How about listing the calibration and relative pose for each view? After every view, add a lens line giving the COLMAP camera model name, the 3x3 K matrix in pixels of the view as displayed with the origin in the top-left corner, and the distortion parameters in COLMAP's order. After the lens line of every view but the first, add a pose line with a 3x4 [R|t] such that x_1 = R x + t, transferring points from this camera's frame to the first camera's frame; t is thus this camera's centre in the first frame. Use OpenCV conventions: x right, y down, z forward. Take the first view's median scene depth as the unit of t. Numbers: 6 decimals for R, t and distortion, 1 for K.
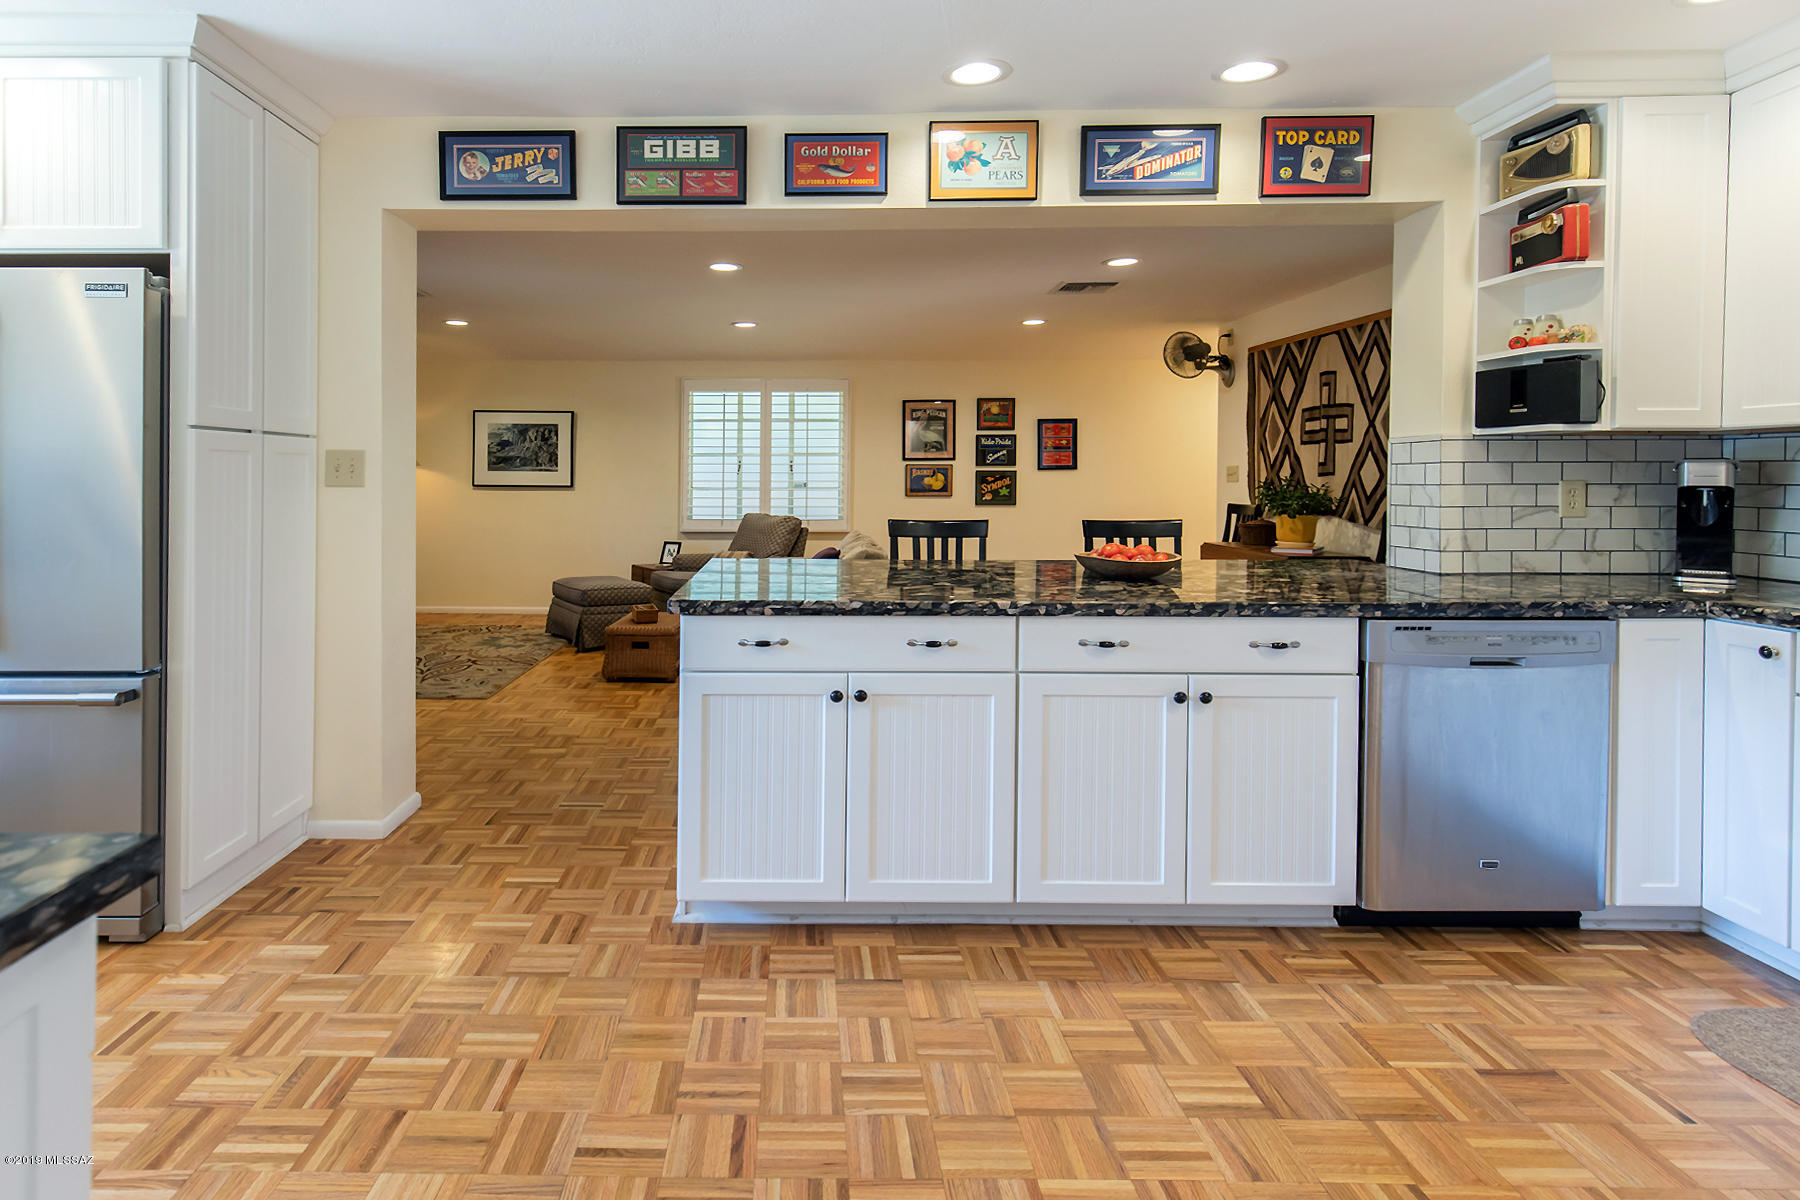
lens RADIAL K [[889.1, 0, 870.7], [0, 889.1, 472.8], [0, 0, 1]] dist [0.007389, -0.000490]
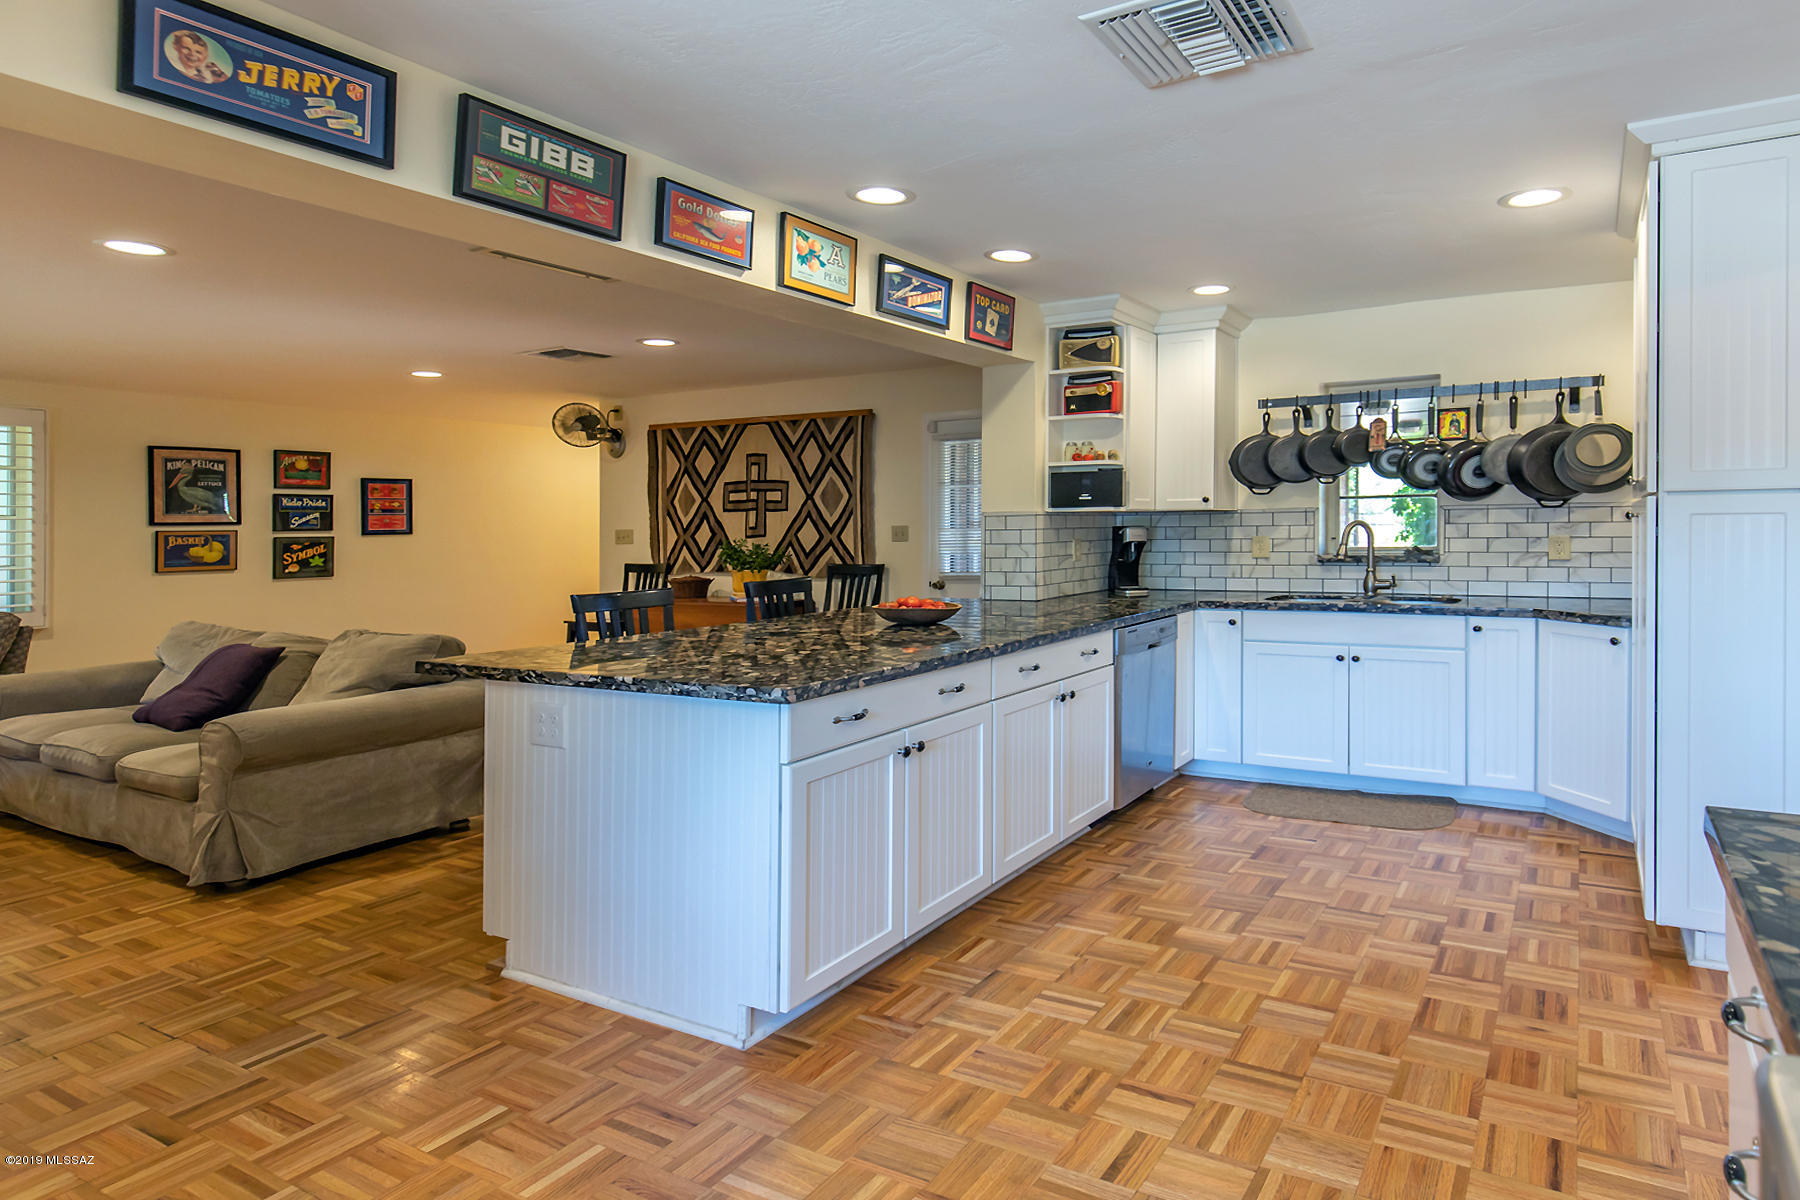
lens RADIAL K [[840.7, 0, 895.3], [0, 840.7, 527.2], [0, 0, 1]] dist [0.000764, -0.000377]
pose [[0.607420, -0.007637, 0.794344, -0.645646], [0.013218, 0.999913, -0.000495, -0.016912], [-0.794271, 0.010800, 0.607468, 0.288545]]
